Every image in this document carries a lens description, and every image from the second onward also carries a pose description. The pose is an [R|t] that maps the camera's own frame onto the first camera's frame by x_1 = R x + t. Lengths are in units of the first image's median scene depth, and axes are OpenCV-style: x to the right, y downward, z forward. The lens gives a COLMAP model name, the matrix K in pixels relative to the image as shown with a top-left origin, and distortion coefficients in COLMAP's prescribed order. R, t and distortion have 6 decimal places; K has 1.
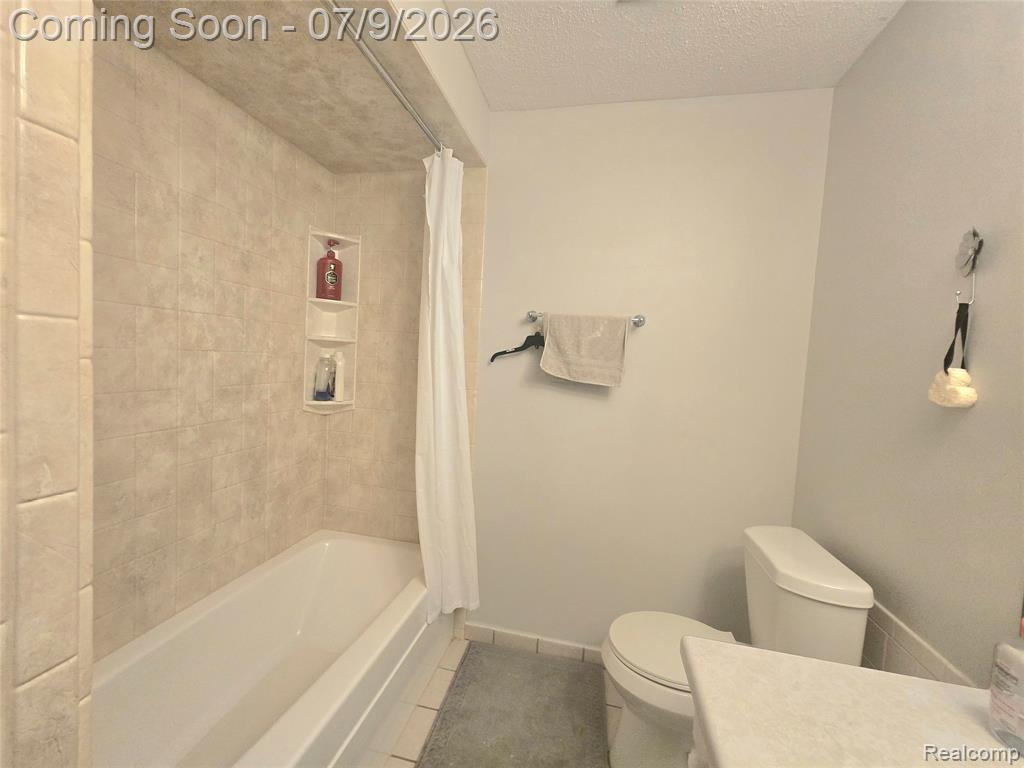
lens RADIAL K [[421.8, 0, 510.0], [0, 421.8, 384.4], [0, 0, 1]] dist [0.006757, -0.000233]
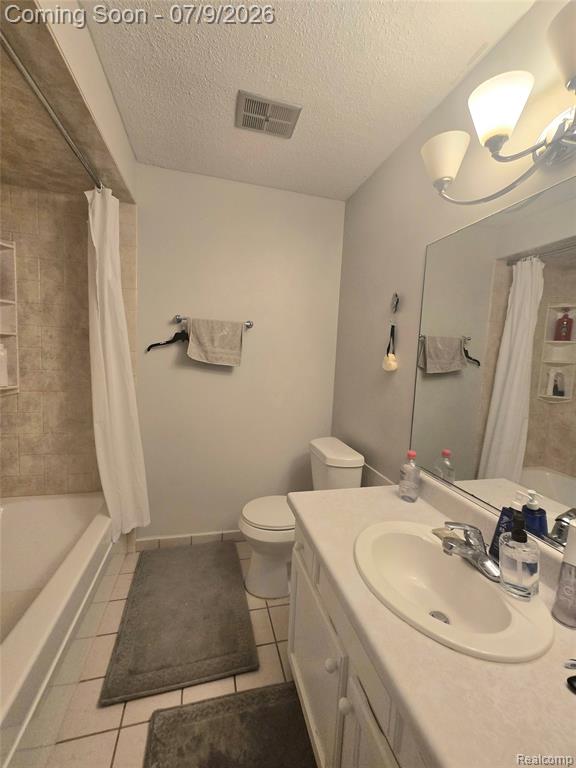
lens RADIAL K [[316.4, 0, 288.9], [0, 316.4, 385.5], [0, 0, 1]] dist [0.006757, -0.000233]
pose [[0.890146, -0.061092, 0.451561, -0.117110], [0.029281, 0.996593, 0.077109, -0.008357], [-0.454733, -0.055416, 0.888902, -0.146737]]
